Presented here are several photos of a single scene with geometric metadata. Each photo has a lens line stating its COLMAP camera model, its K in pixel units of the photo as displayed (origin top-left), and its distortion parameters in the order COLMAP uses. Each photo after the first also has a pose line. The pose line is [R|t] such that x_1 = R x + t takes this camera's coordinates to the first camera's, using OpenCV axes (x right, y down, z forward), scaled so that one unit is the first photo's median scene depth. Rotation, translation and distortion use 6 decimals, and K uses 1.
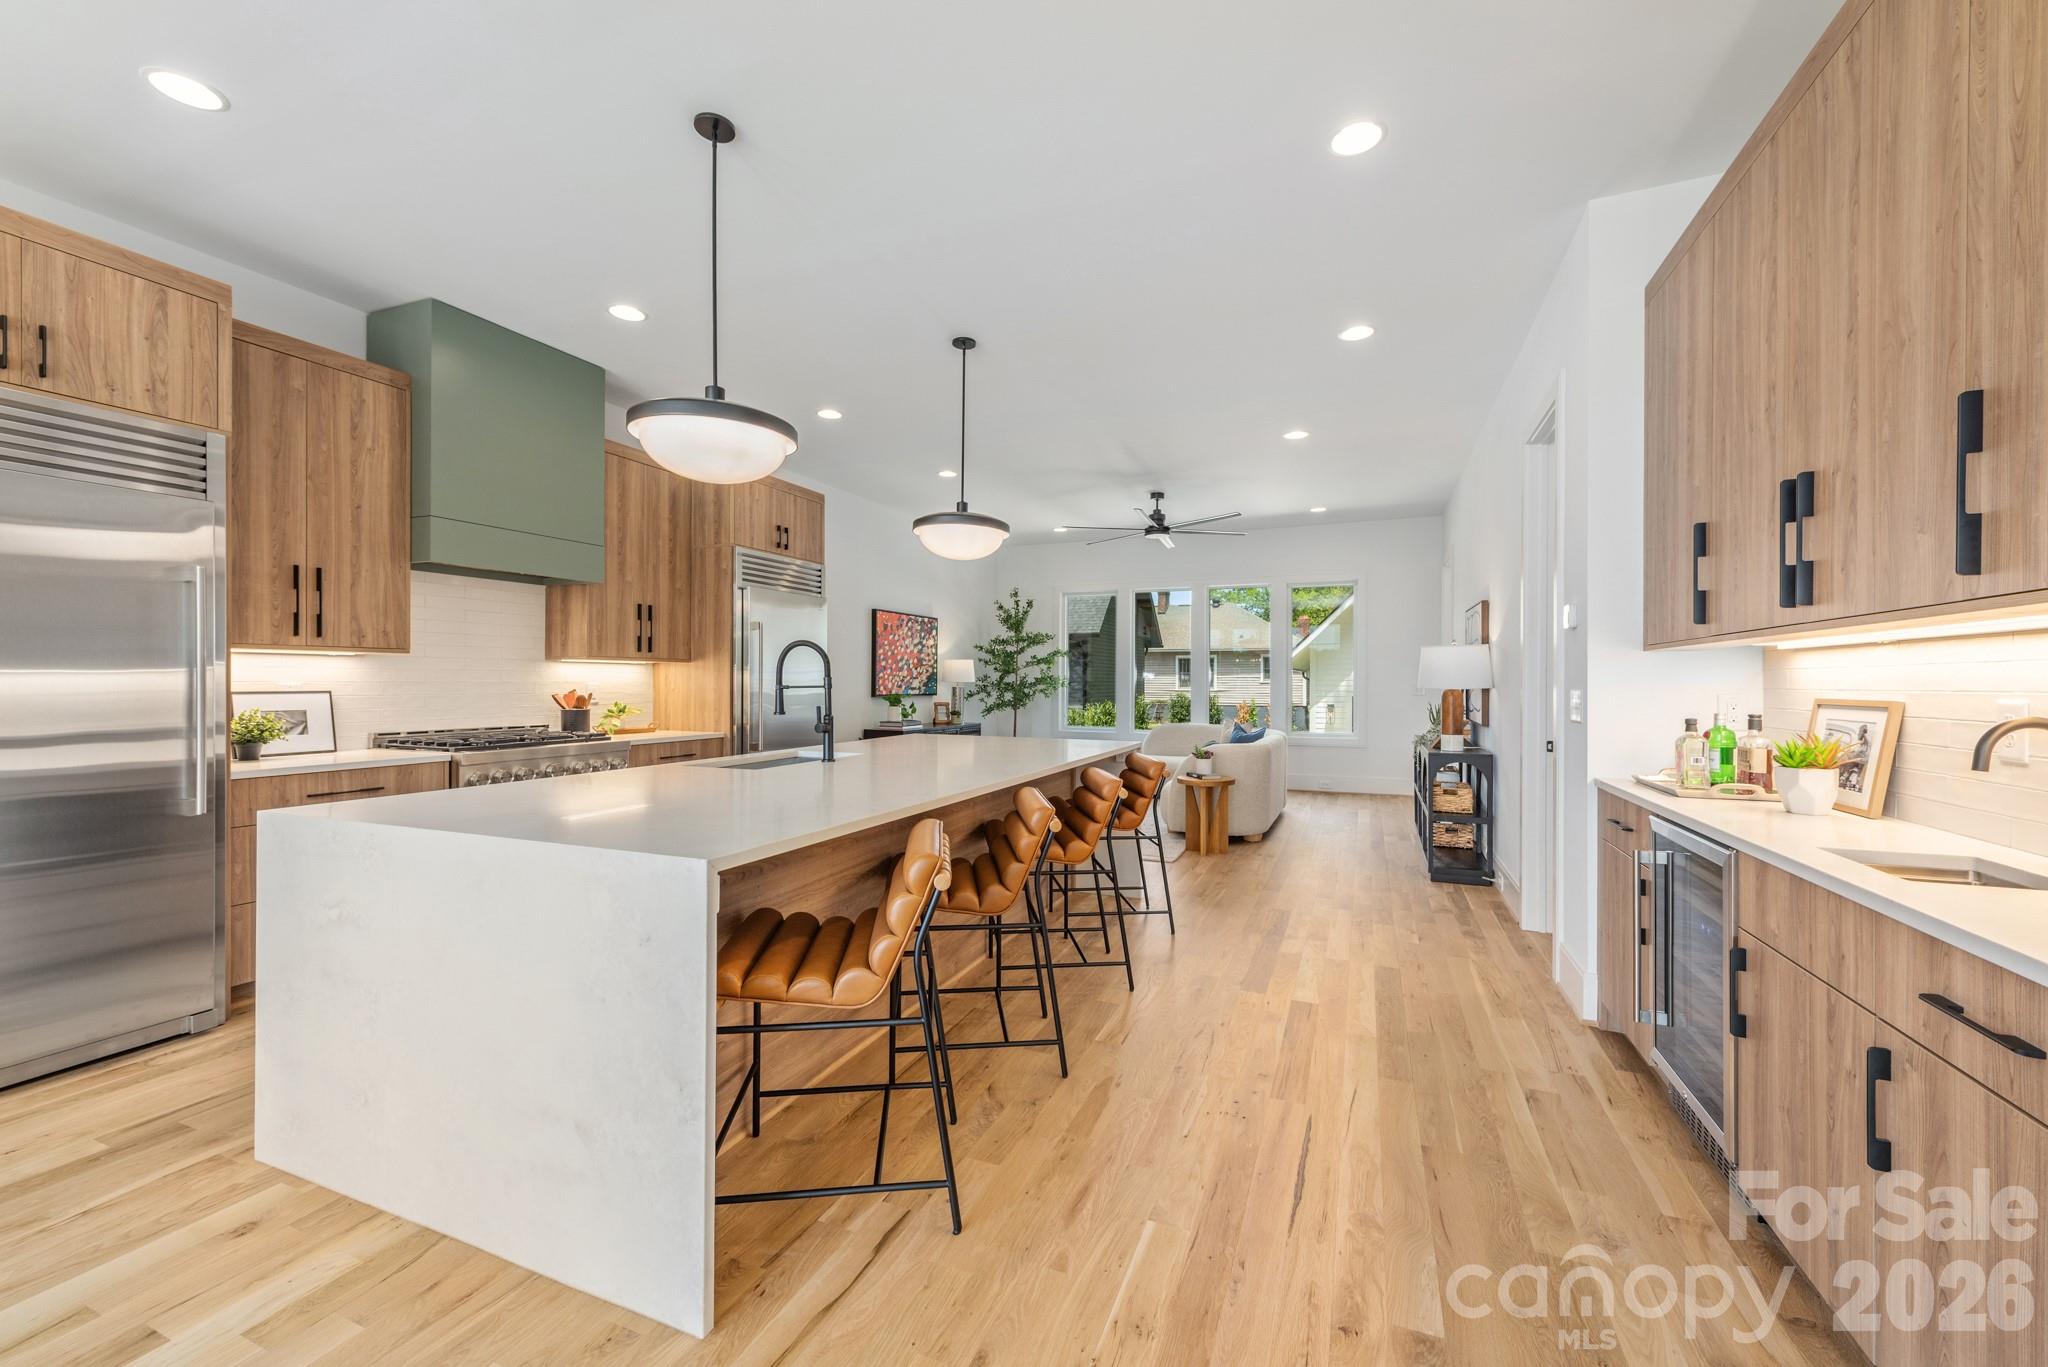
lens RADIAL K [[797.9, 0, 1032.3], [0, 797.9, 687.1], [0, 0, 1]] dist [0.013907, -0.005580]
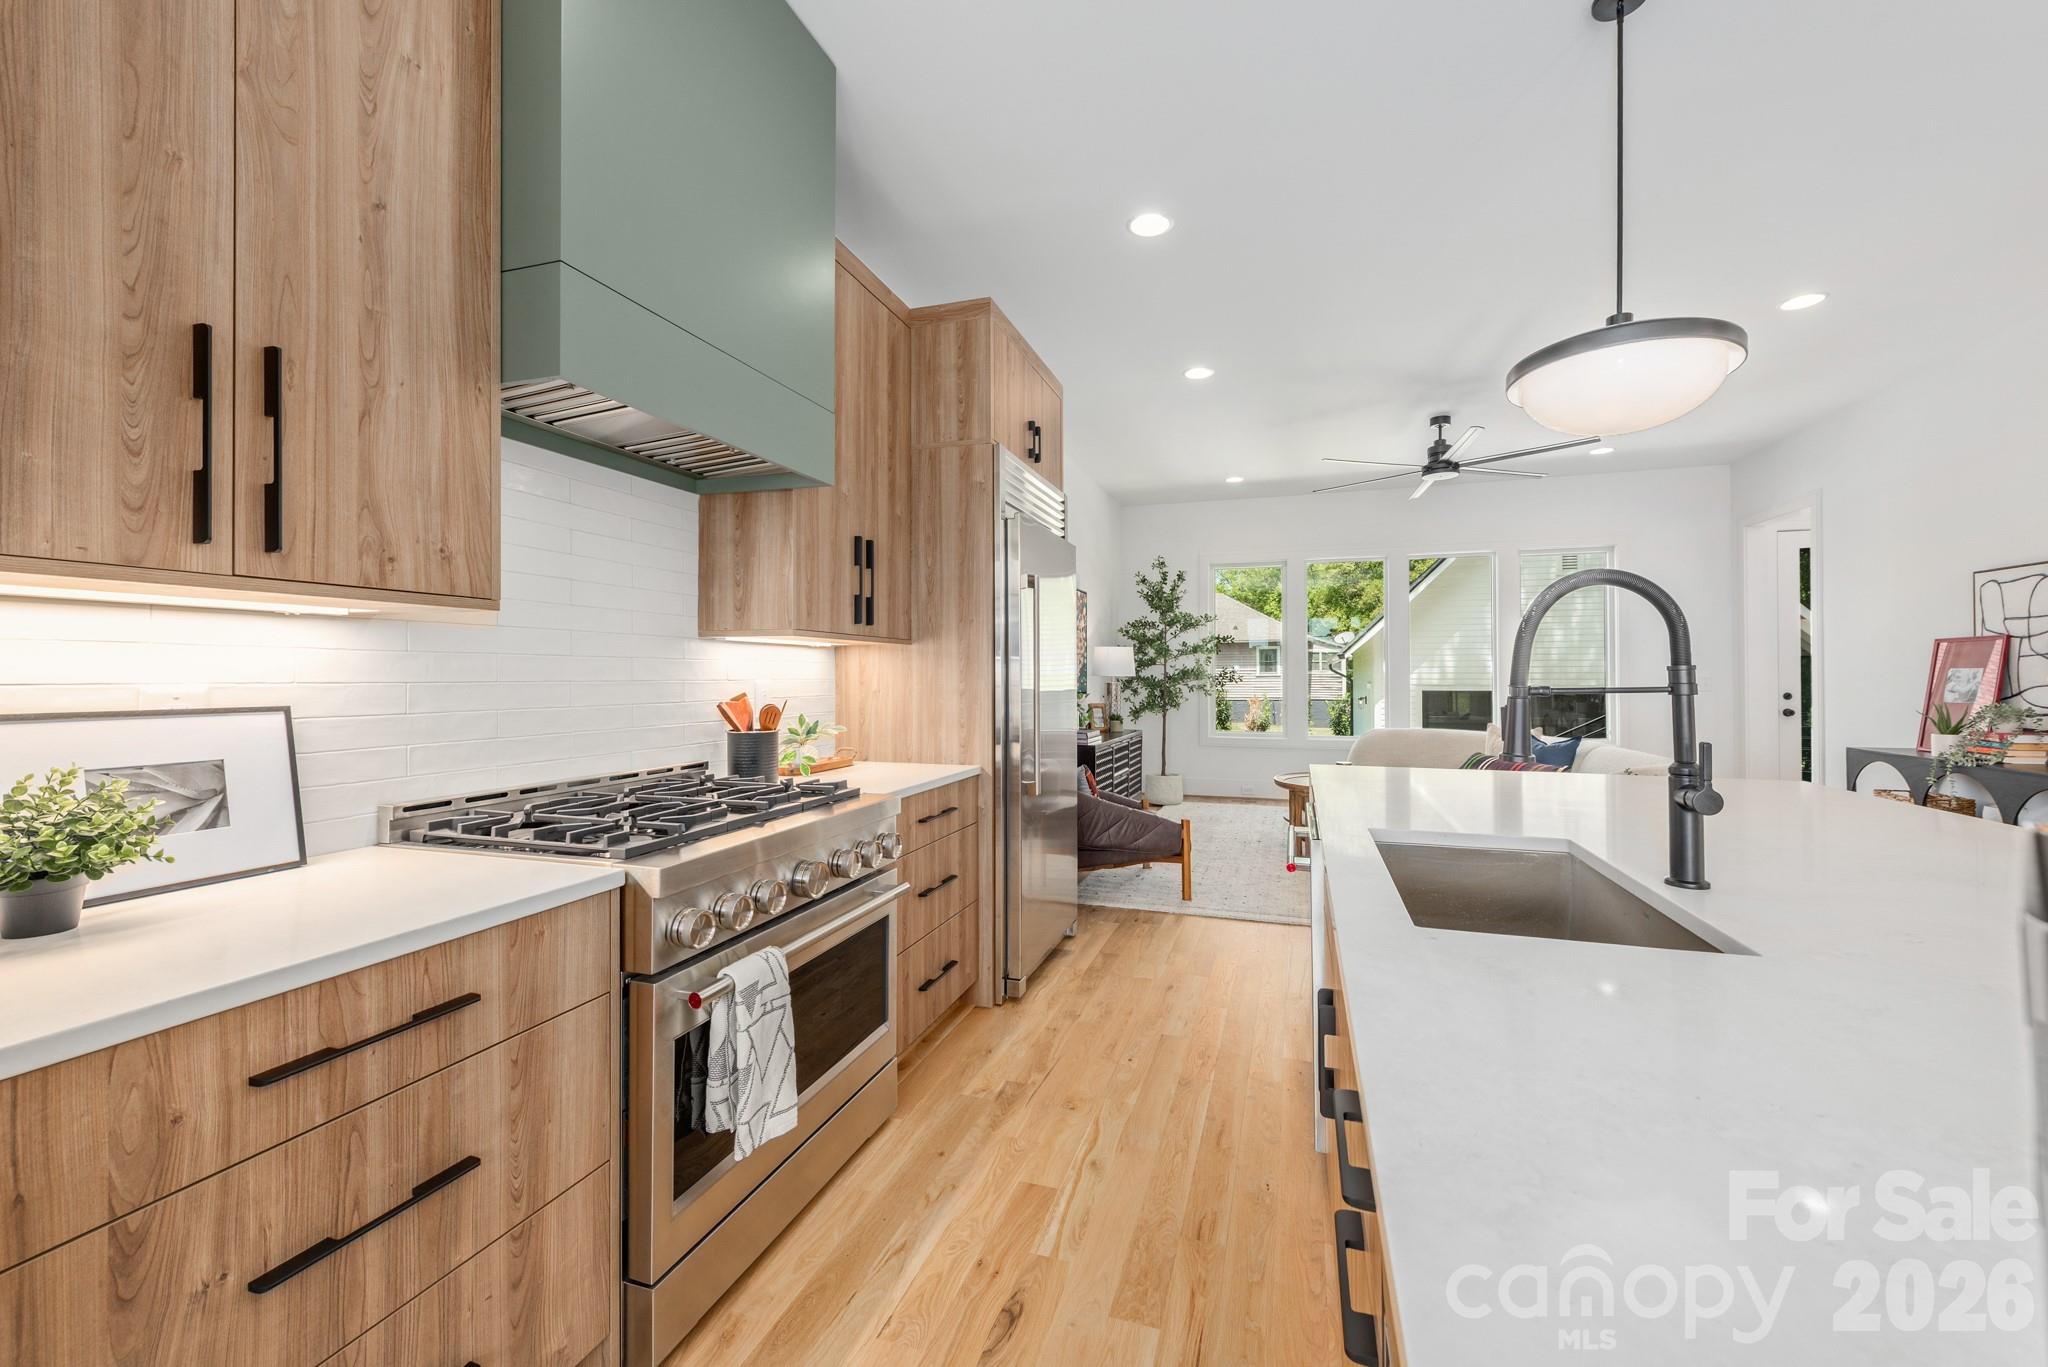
lens RADIAL K [[801.5, 0, 1034.7], [0, 801.5, 676.2], [0, 0, 1]] dist [0.016341, -0.005027]
pose [[0.996721, -0.004316, 0.080794, -0.573620], [0.004816, 0.999970, -0.005997, -0.005660], [-0.080766, 0.006367, 0.996713, 0.611373]]
